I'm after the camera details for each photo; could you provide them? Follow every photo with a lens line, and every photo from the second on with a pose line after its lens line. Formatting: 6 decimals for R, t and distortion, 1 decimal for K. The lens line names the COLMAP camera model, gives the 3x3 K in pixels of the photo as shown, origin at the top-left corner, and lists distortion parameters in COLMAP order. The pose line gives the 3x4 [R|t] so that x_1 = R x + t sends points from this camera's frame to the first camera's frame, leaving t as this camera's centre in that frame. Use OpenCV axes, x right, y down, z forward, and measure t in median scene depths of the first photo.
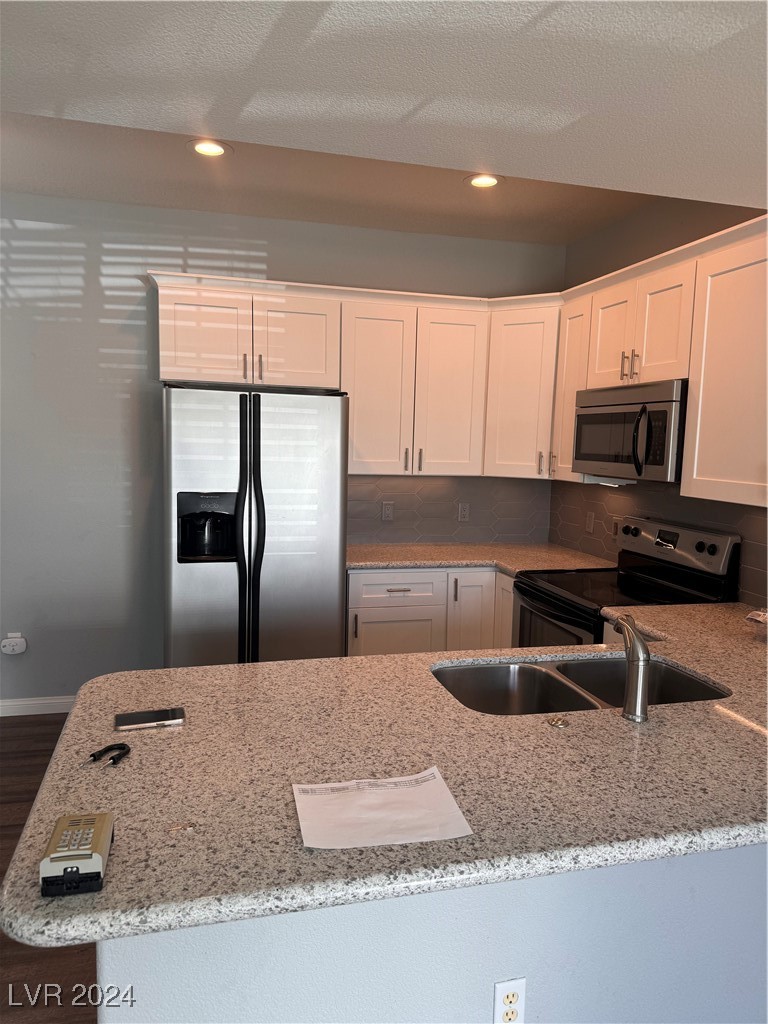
lens RADIAL K [[713.8, 0, 389.7], [0, 713.8, 518.1], [0, 0, 1]] dist [0.044321, -0.060340]
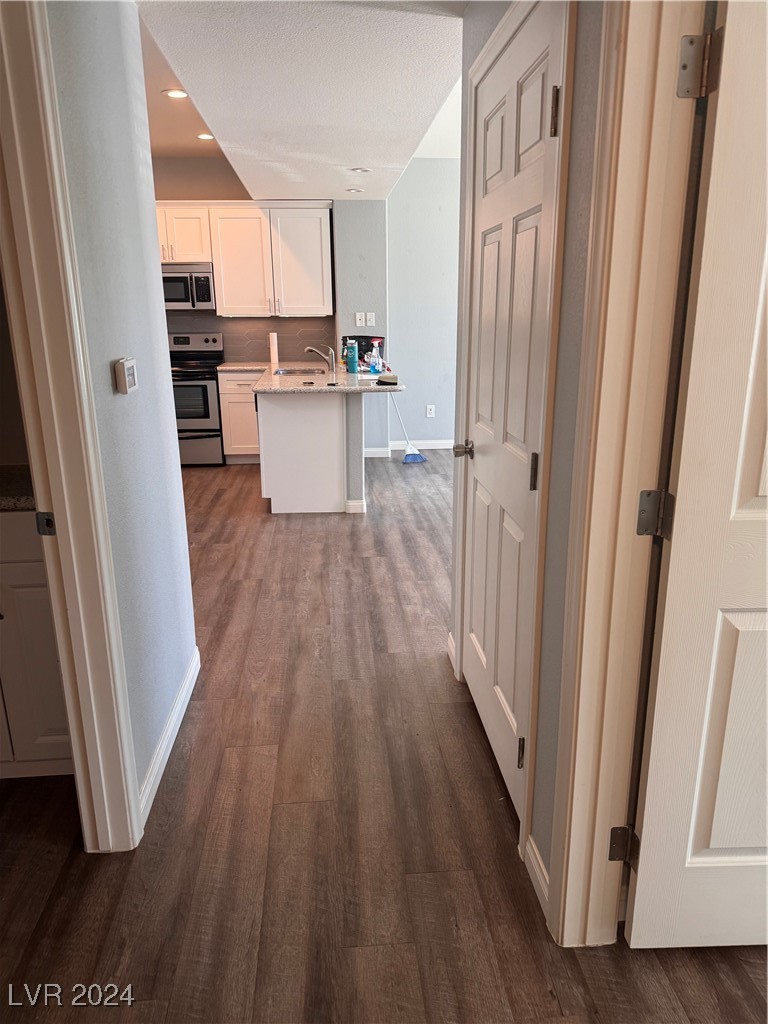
lens RADIAL K [[713.8, 0, 385.8], [0, 713.8, 514.6], [0, 0, 1]] dist [0.044321, -0.060340]
pose [[0.161793, -0.298220, 0.940685, -1.504827], [0.128652, 0.951483, 0.279516, 0.002858], [-0.978403, 0.075797, 0.192310, 0.058138]]
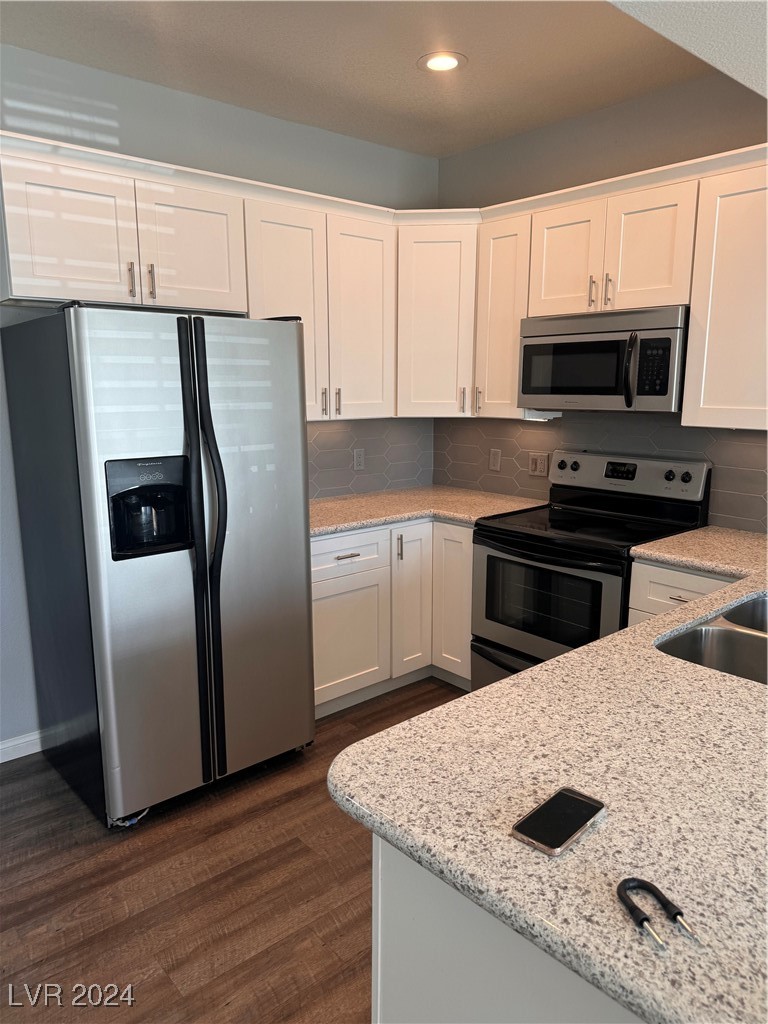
lens RADIAL K [[713.8, 0, 384.3], [0, 713.8, 519.4], [0, 0, 1]] dist [0.044321, -0.060340]
pose [[0.897089, -0.110305, 0.427861, -0.320512], [0.072721, 0.991992, 0.103268, -0.028720], [-0.435825, -0.061526, 0.897926, 0.226941]]
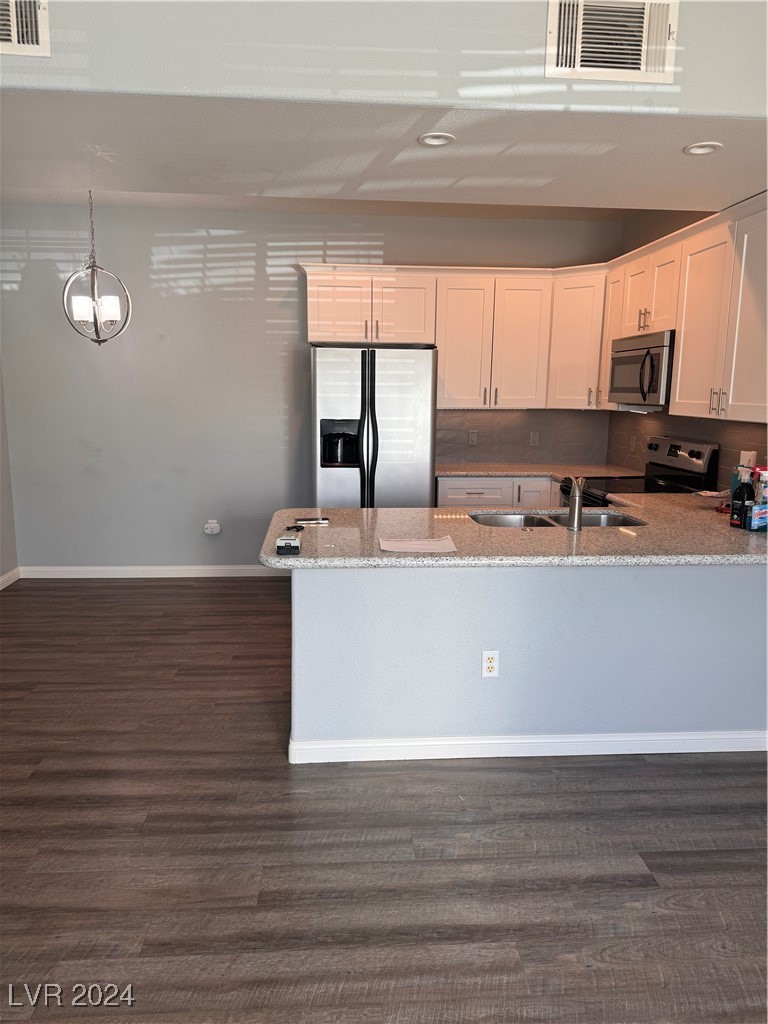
lens RADIAL K [[713.8, 0, 390.8], [0, 713.8, 520.9], [0, 0, 1]] dist [0.044321, -0.060340]
pose [[0.983951, 0.015758, -0.177739, 0.099549], [-0.003723, 0.997689, 0.067845, 0.065462], [0.178398, -0.066094, 0.981736, -0.387109]]
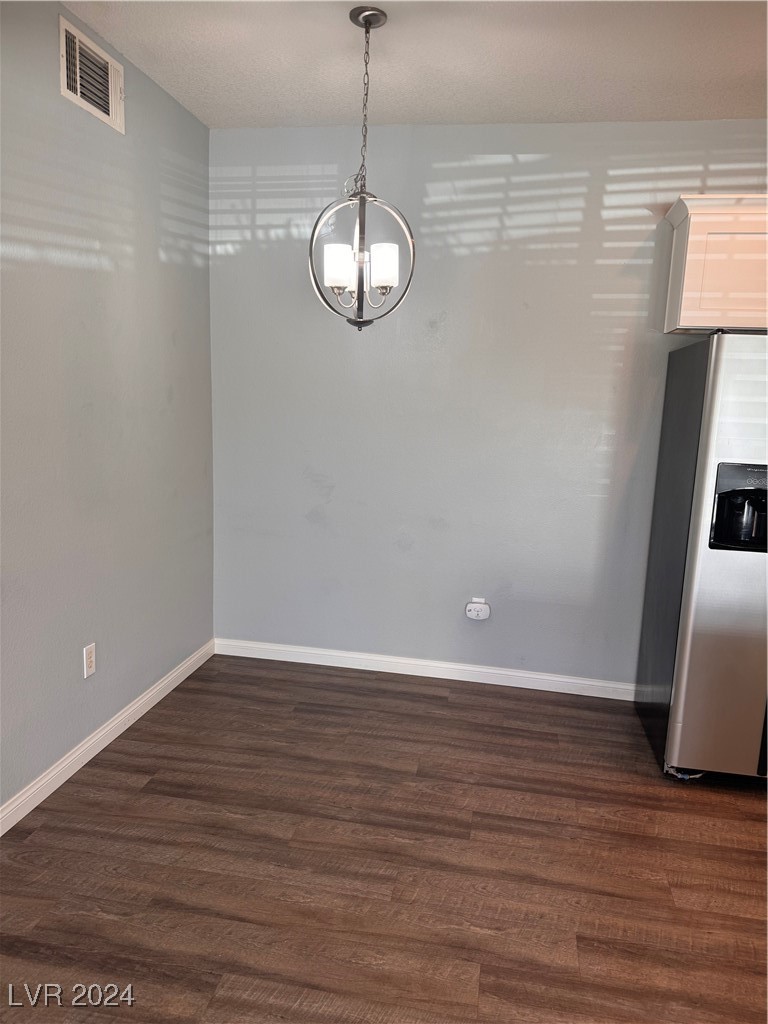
lens RADIAL K [[713.8, 0, 393.3], [0, 713.8, 519.9], [0, 0, 1]] dist [0.044321, -0.060340]
pose [[0.910341, 0.080054, -0.406044, -0.265456], [-0.055327, 0.995847, 0.072296, -0.009439], [0.410145, -0.043349, 0.910989, 0.086395]]
